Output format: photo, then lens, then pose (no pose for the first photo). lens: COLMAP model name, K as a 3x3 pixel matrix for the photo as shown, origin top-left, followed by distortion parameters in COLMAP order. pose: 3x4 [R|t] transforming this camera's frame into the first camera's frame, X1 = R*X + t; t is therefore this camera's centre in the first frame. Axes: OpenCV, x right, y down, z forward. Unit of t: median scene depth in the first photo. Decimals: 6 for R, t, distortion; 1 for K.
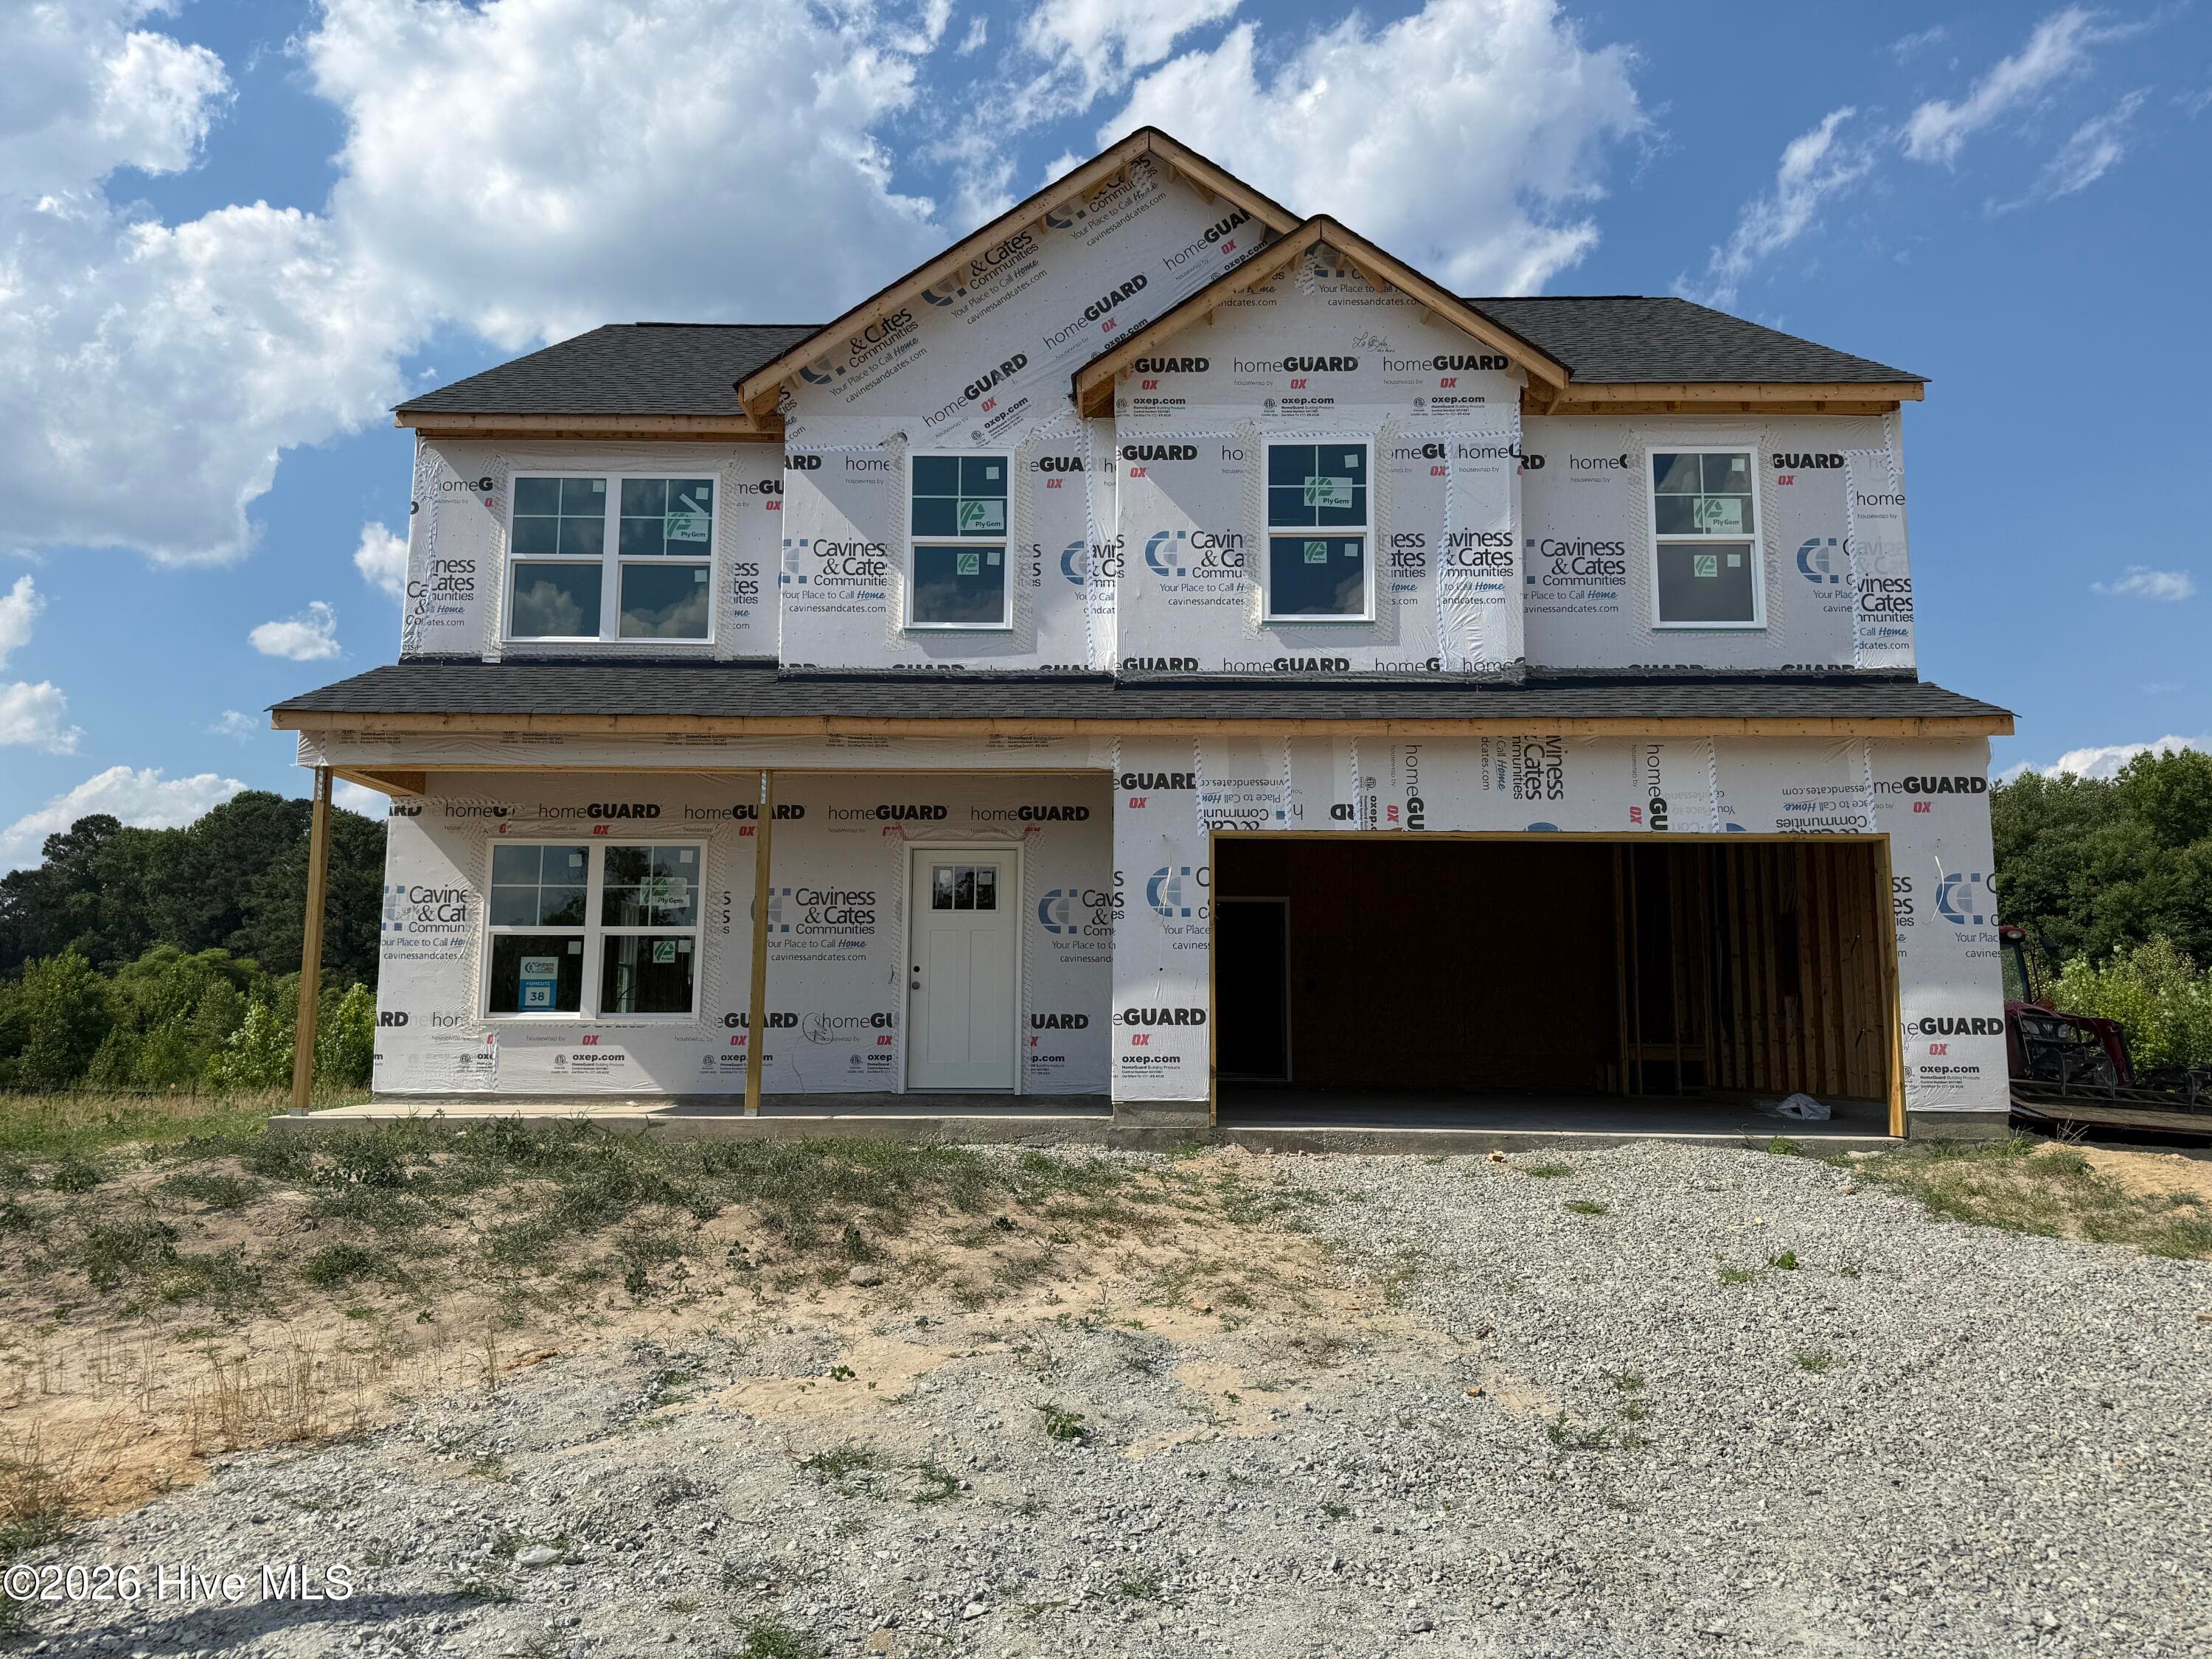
lens RADIAL K [[1538.1, 0, 1105.1], [0, 1538.1, 851.5], [0, 0, 1]] dist [0.079158, -0.101707]
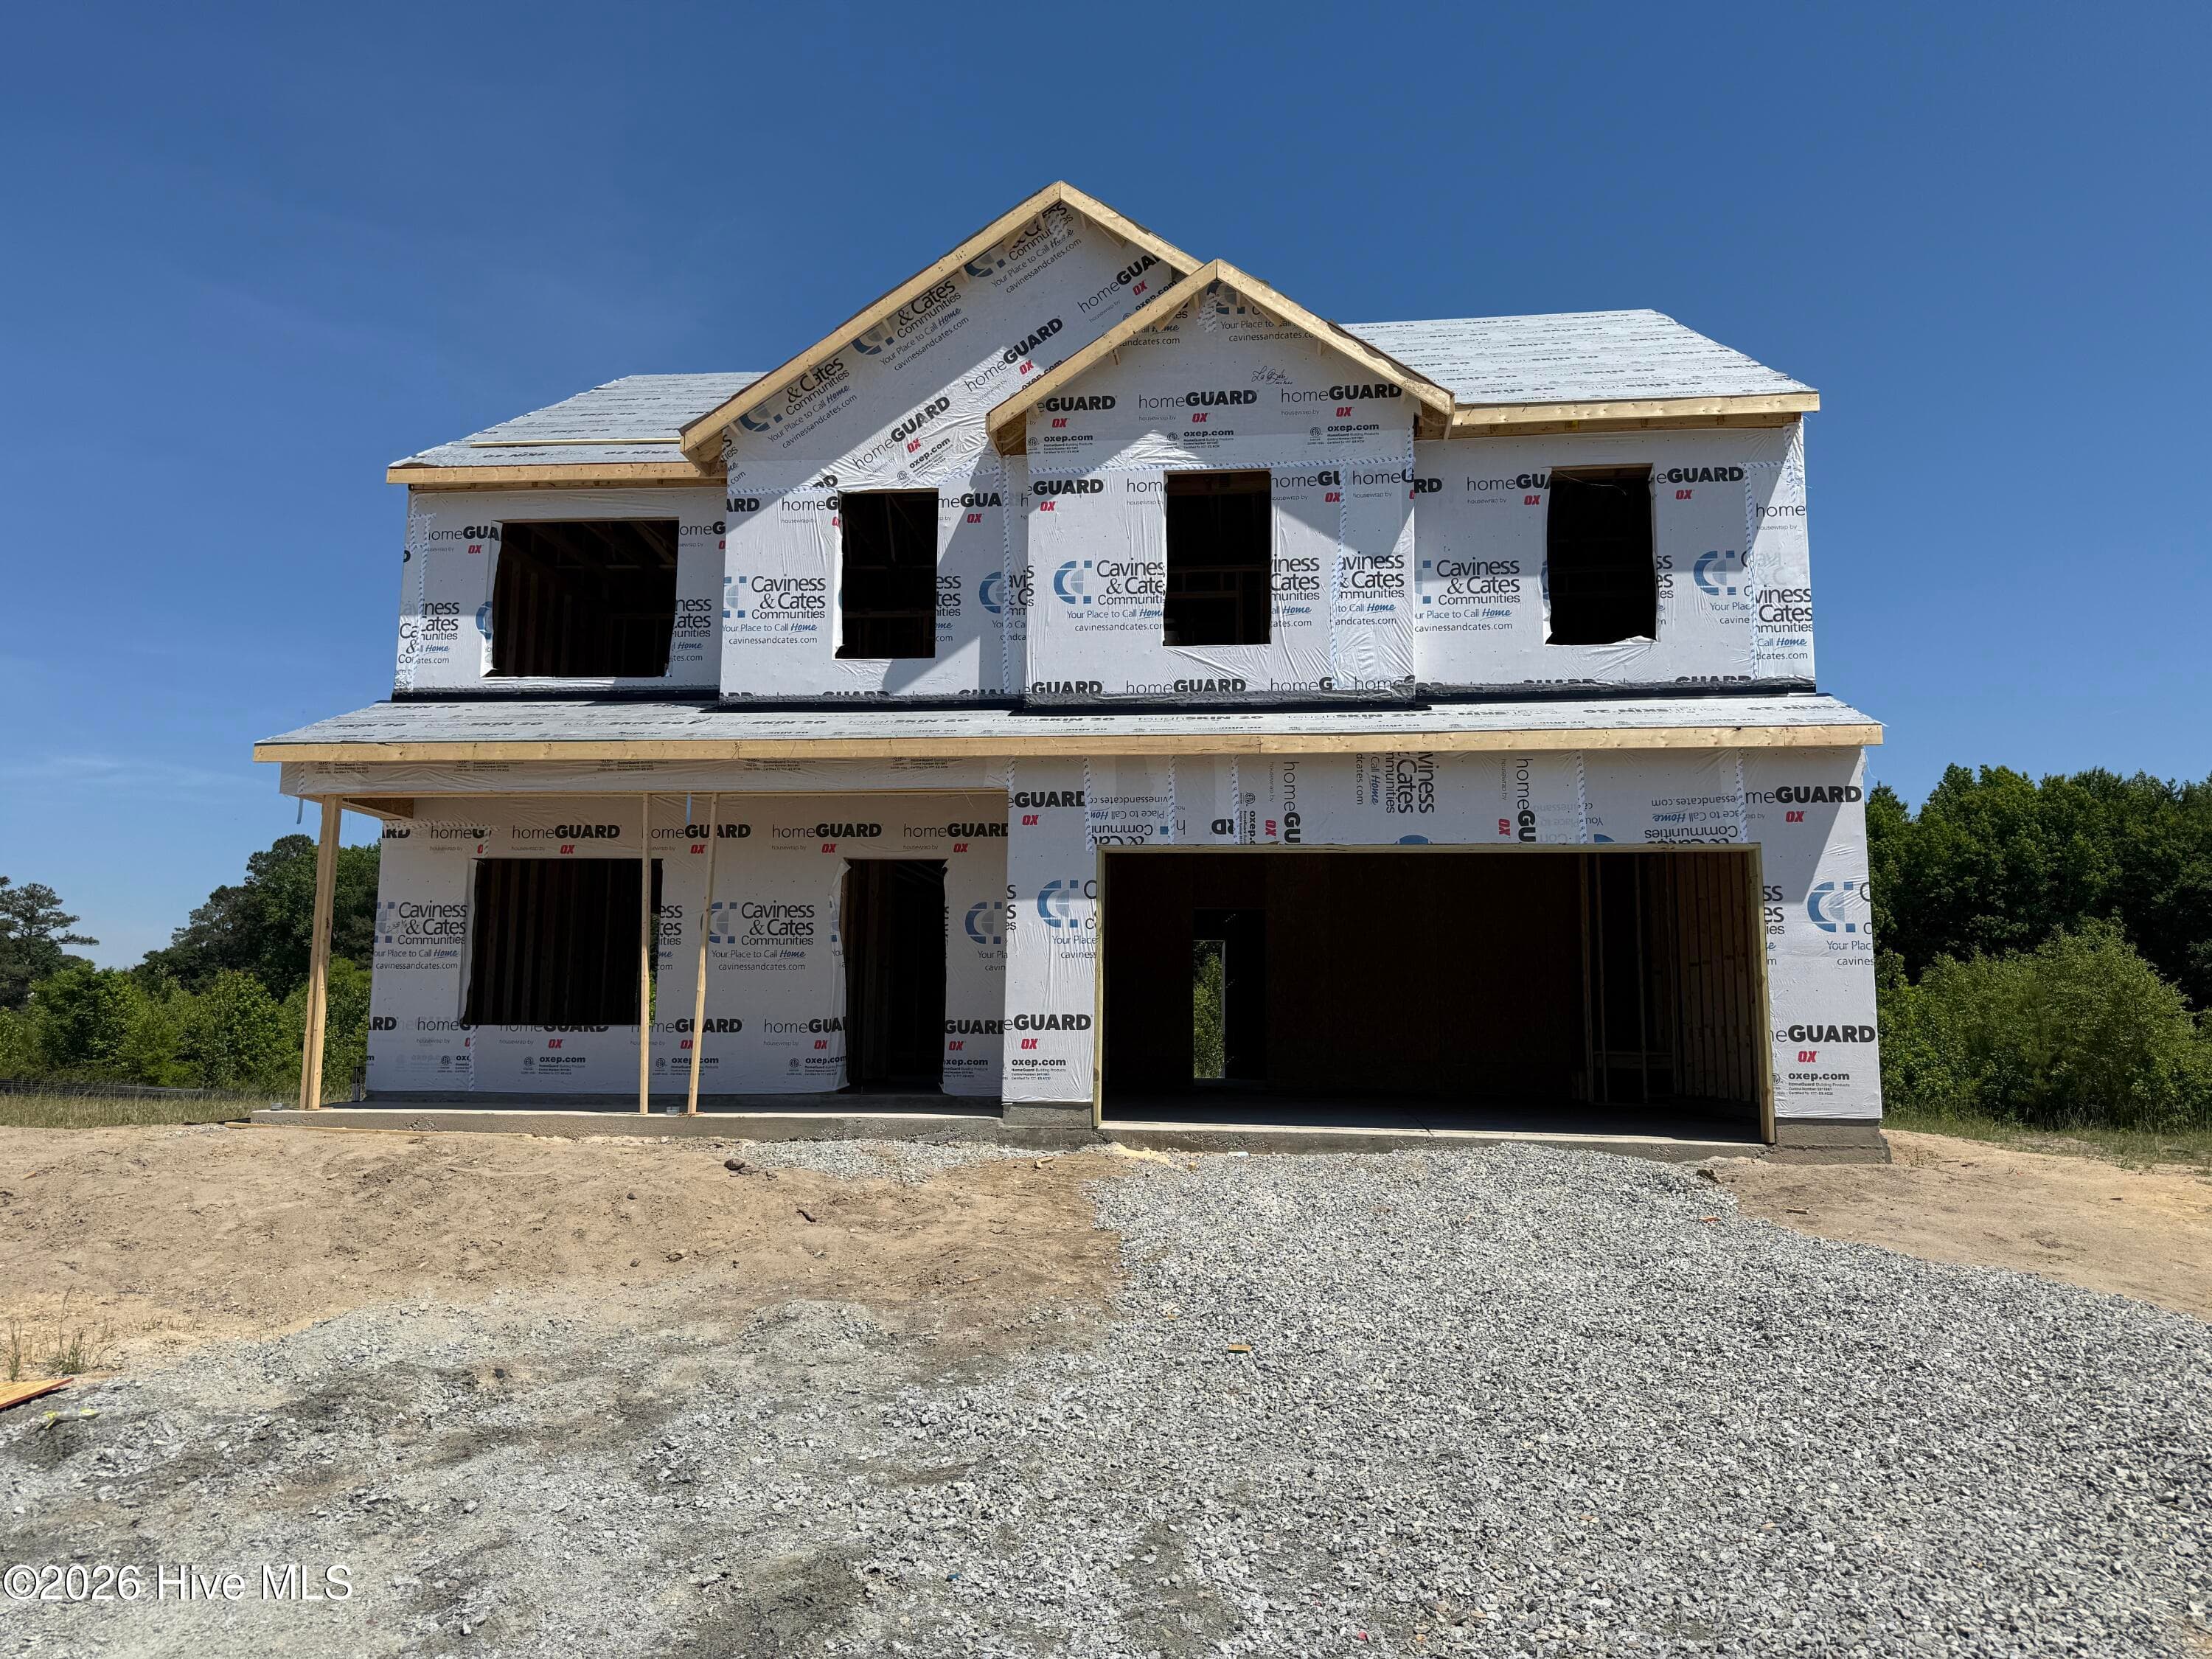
lens RADIAL K [[1538.1, 0, 1115.4], [0, 1538.1, 847.7], [0, 0, 1]] dist [0.079158, -0.101707]
pose [[0.995421, -0.008393, -0.095214, 0.165024], [0.007570, 0.999931, -0.009005, -0.002335], [0.095283, 0.008243, 0.995416, -0.042625]]
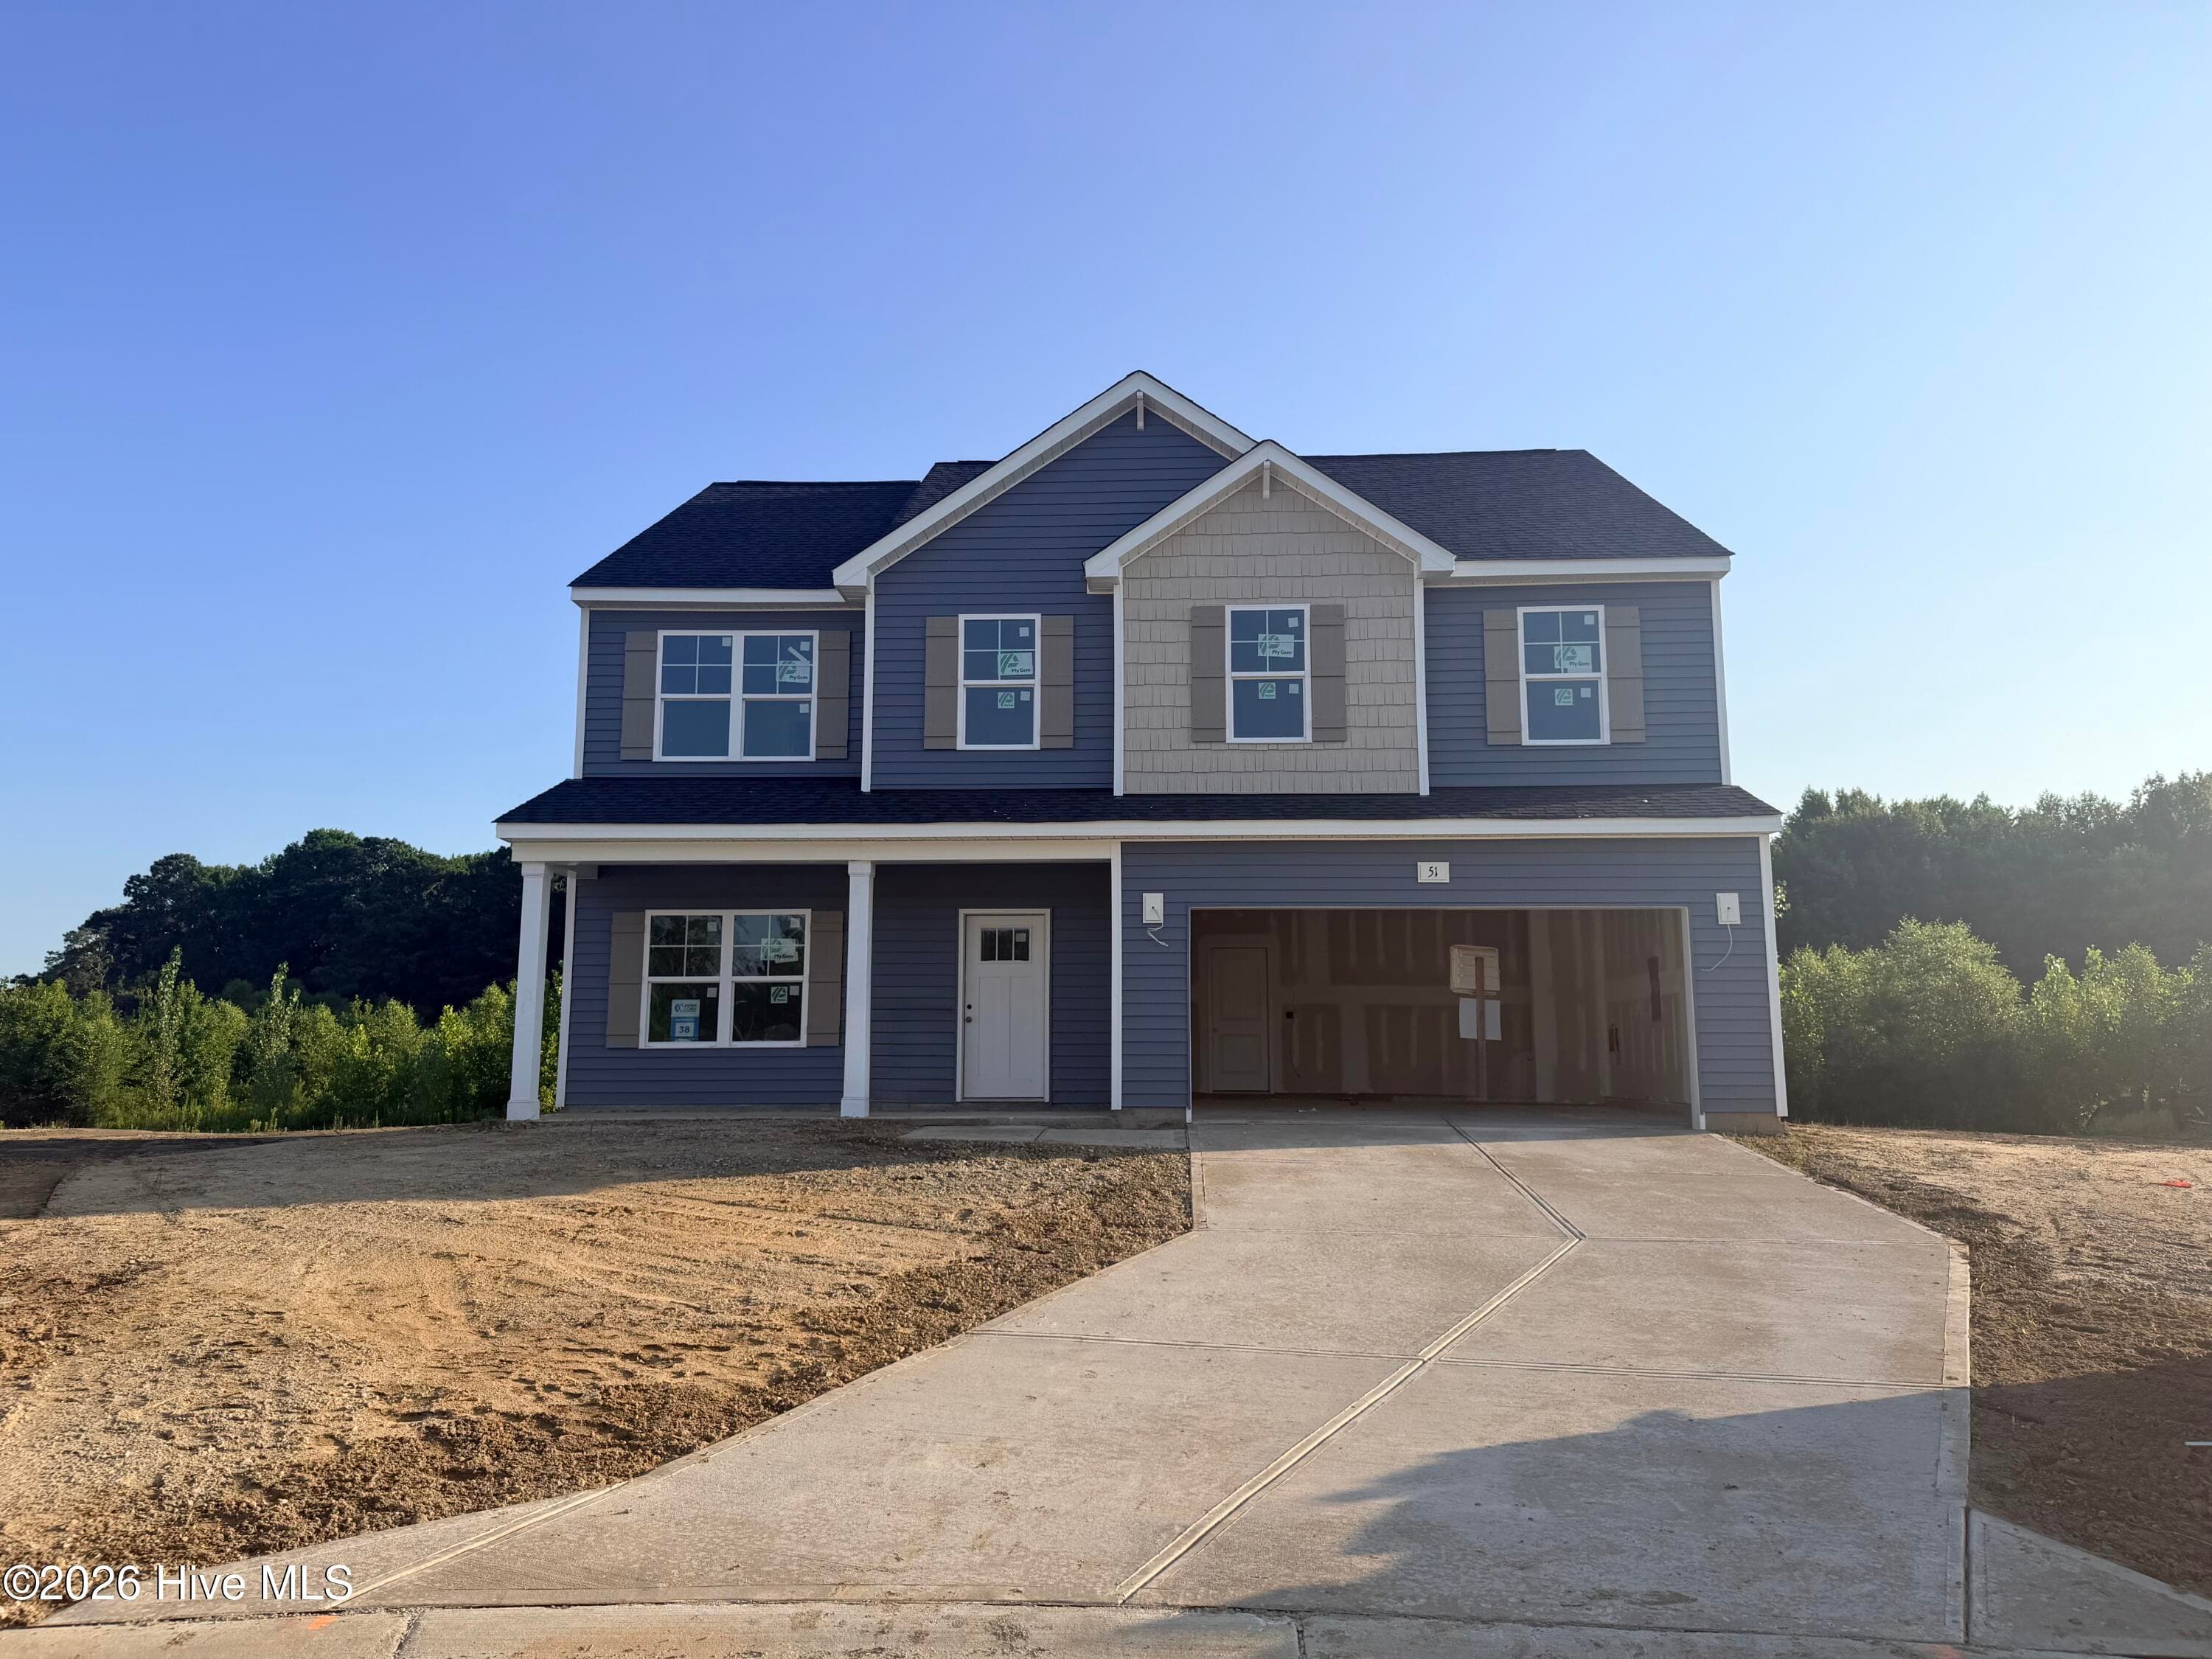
lens RADIAL K [[1513.0, 0, 1108.9], [0, 1513.0, 851.4], [0, 0, 1]] dist [0.072271, -0.031287]
pose [[0.999677, -0.009627, -0.023531, 0.029188], [0.009204, 0.999796, -0.017995, -0.032840], [0.023699, 0.017773, 0.999561, -0.301517]]
